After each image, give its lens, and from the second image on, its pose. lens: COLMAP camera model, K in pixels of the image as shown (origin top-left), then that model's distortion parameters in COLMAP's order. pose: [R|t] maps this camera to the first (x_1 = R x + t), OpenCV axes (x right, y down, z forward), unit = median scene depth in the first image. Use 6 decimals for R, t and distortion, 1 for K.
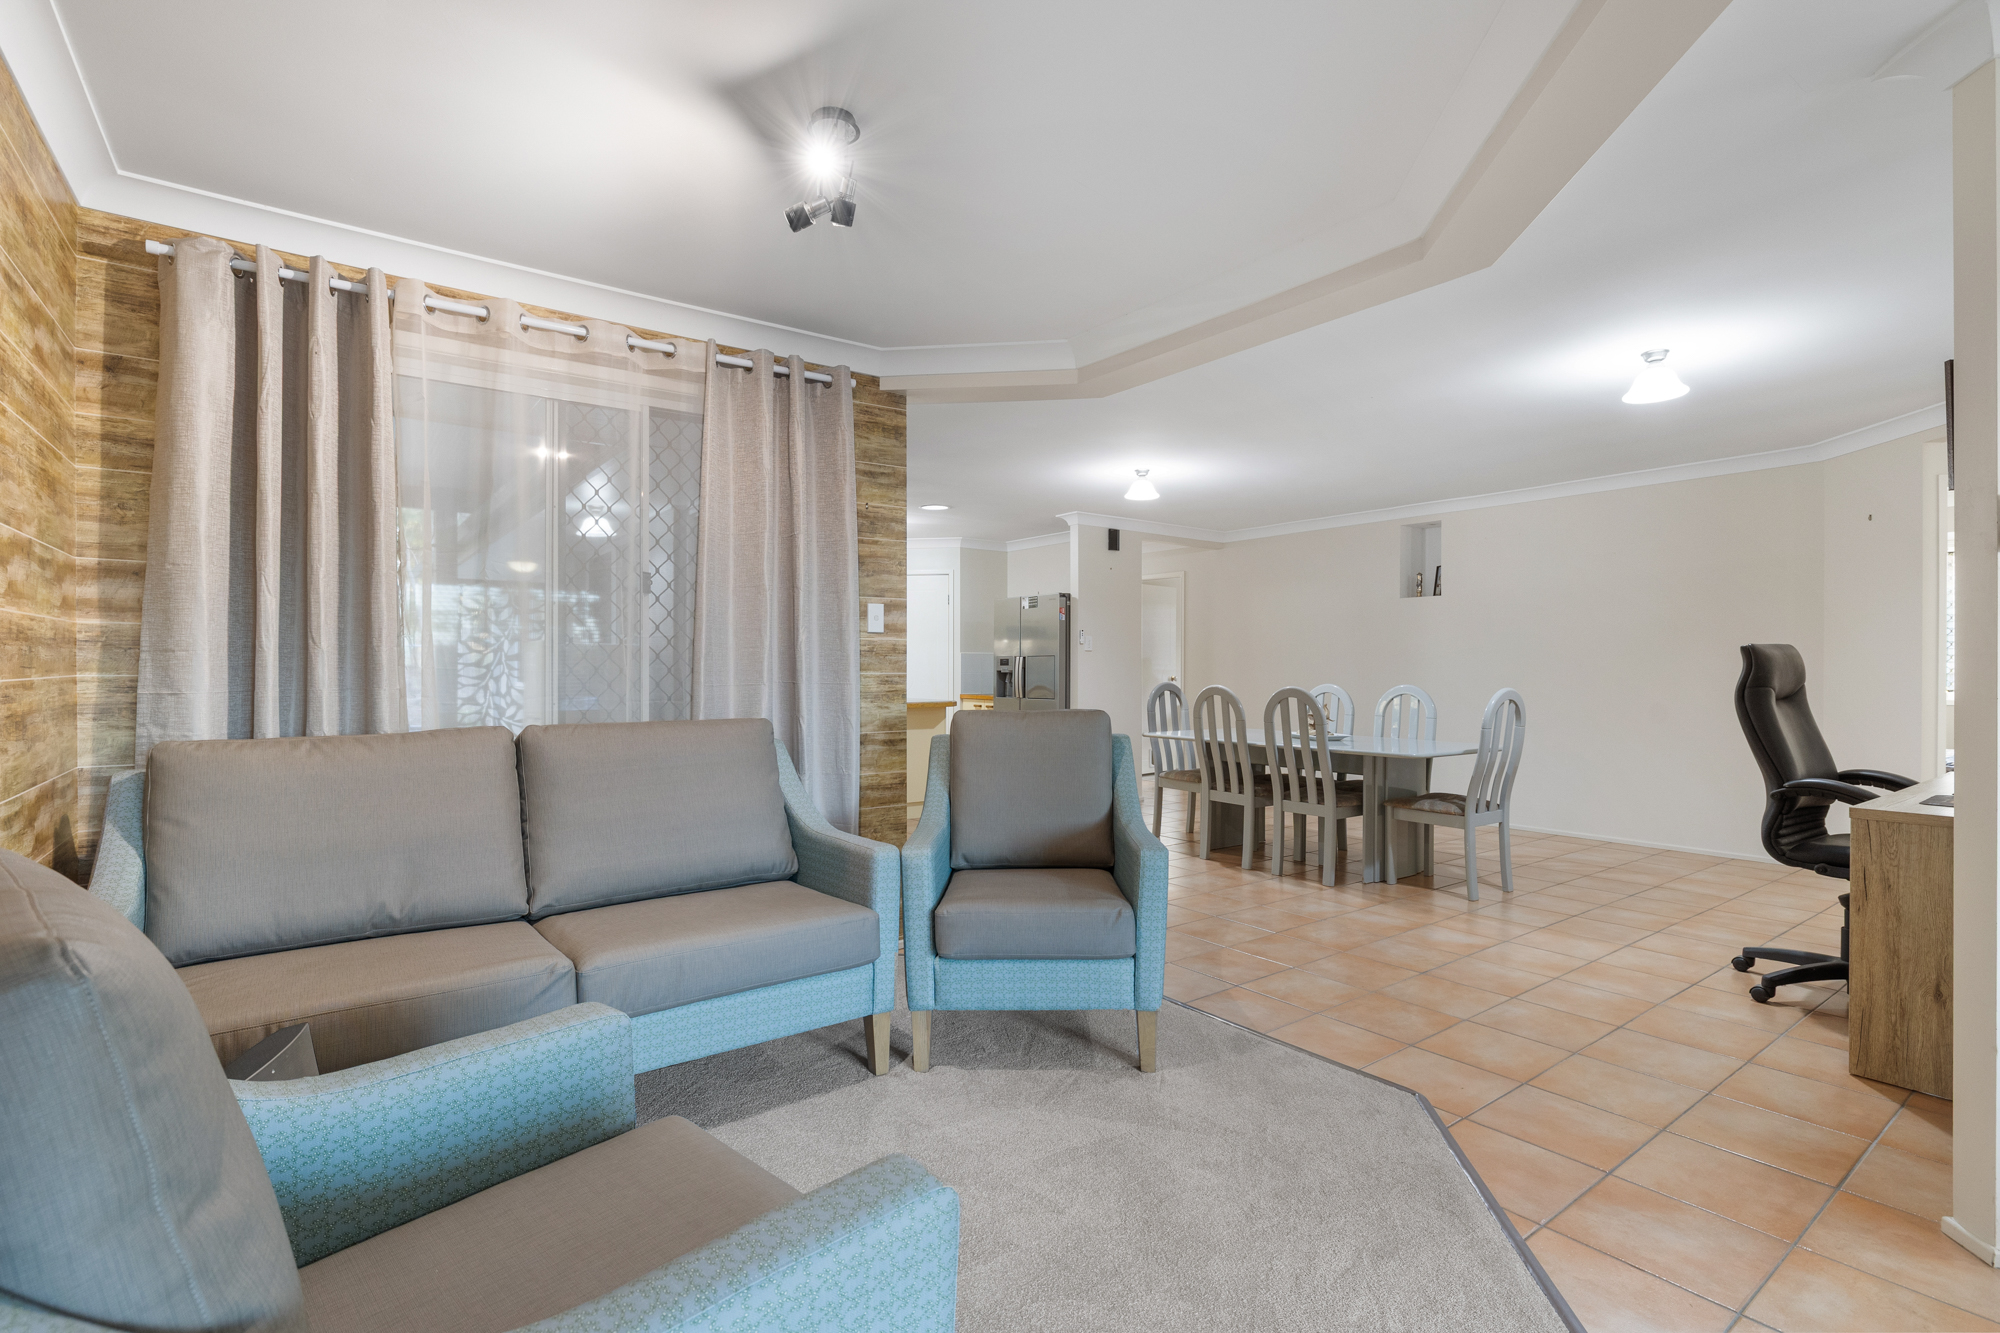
lens RADIAL K [[947.1, 0, 1000.0], [0, 947.1, 666.5], [0, 0, 1]] dist [-0.000220, -0.000158]
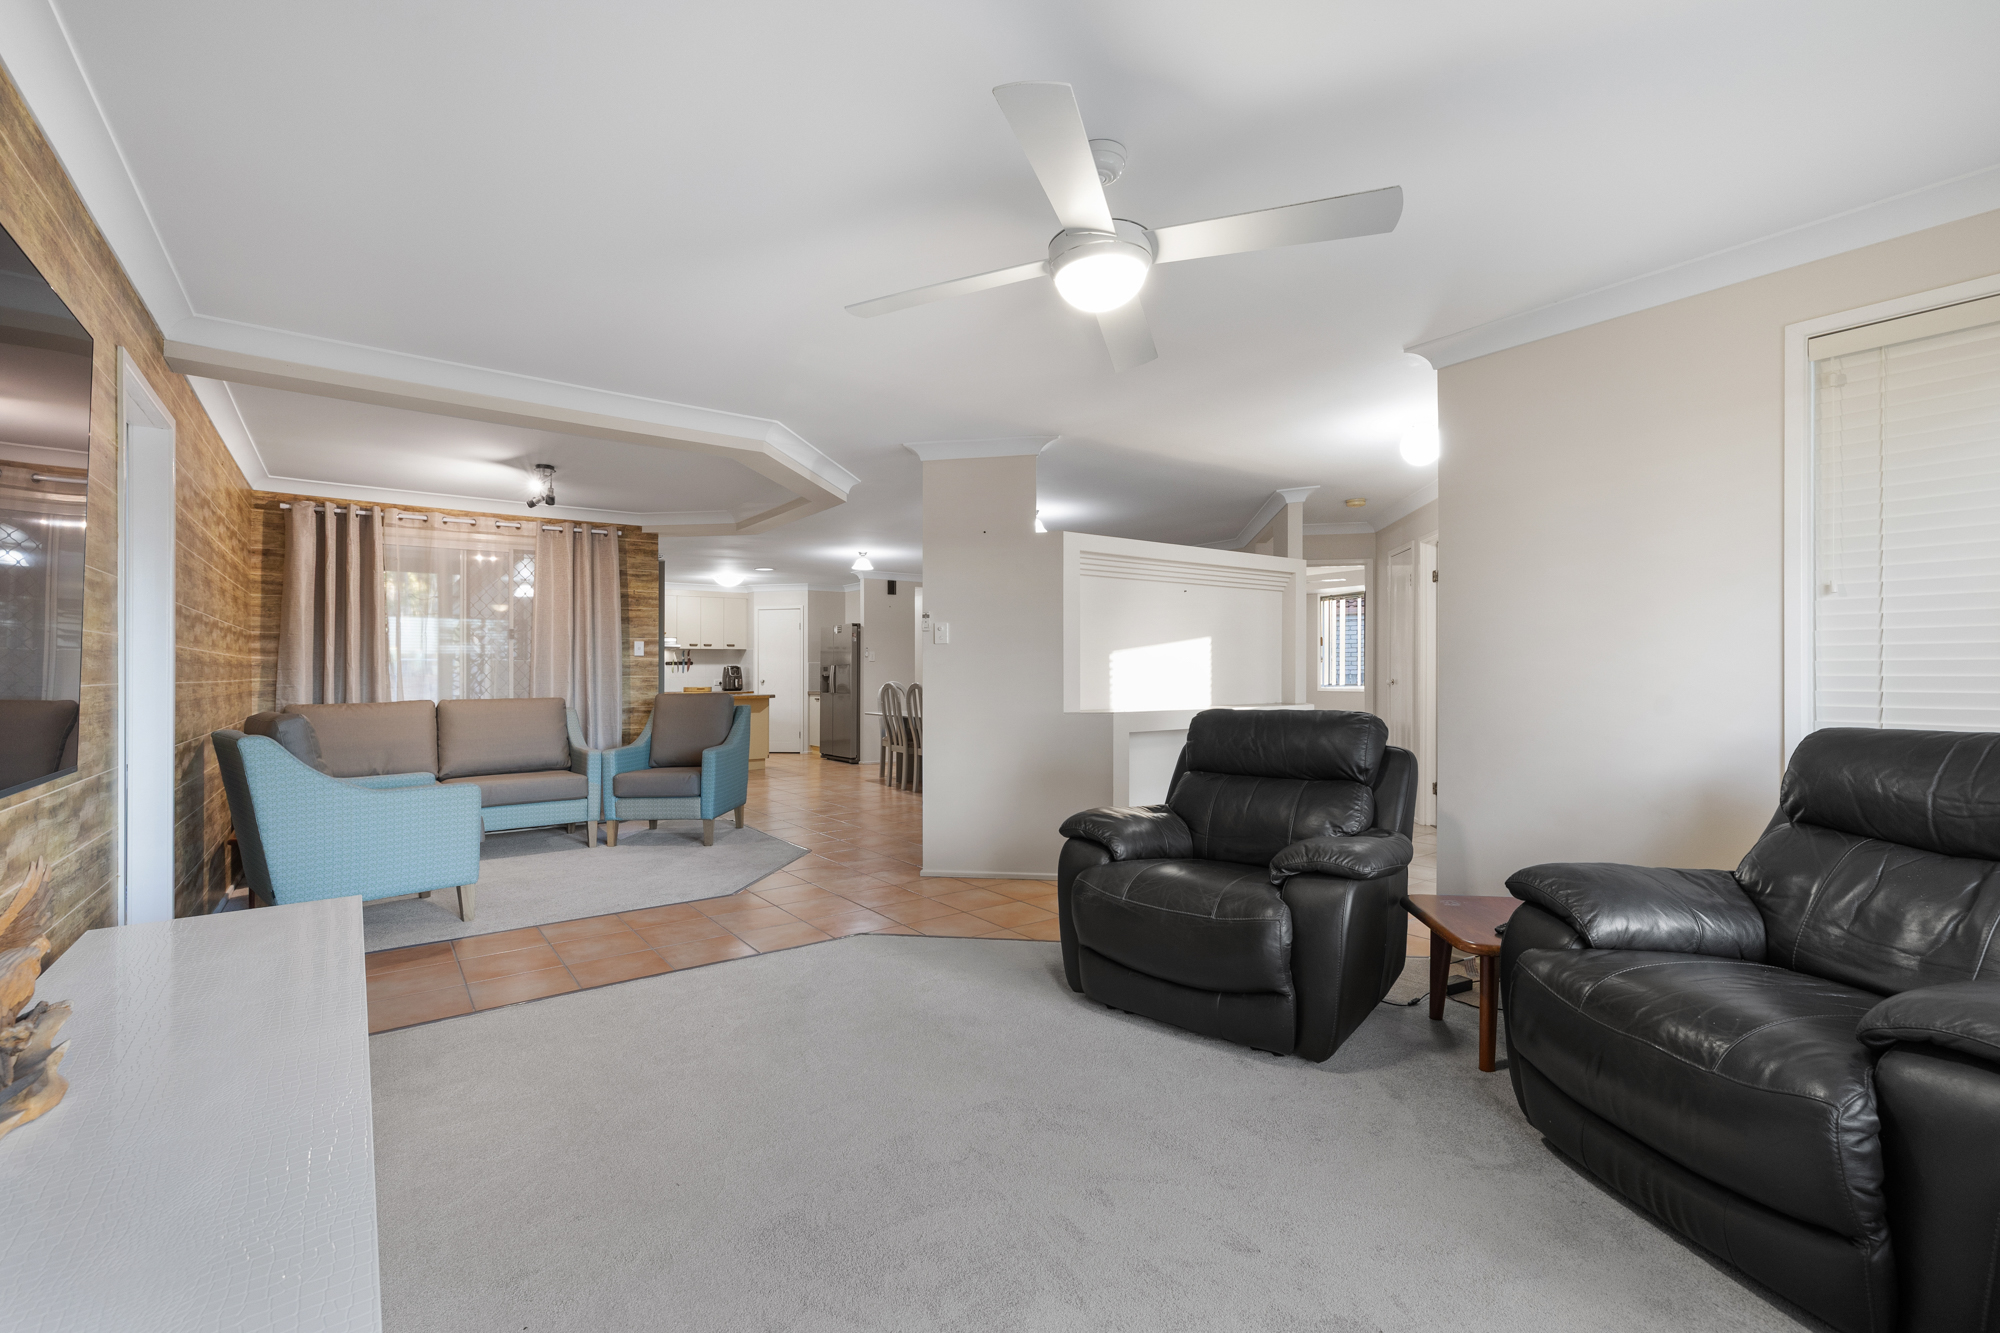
lens RADIAL K [[860.3, 0, 1000.0], [0, 860.3, 666.5], [0, 0, 1]] dist [0.001384, 0.000409]
pose [[0.999984, -0.005621, 0.000944, 0.917761], [0.005625, 0.999976, -0.004146, -0.003577], [-0.000921, 0.004151, 0.999991, -1.177033]]
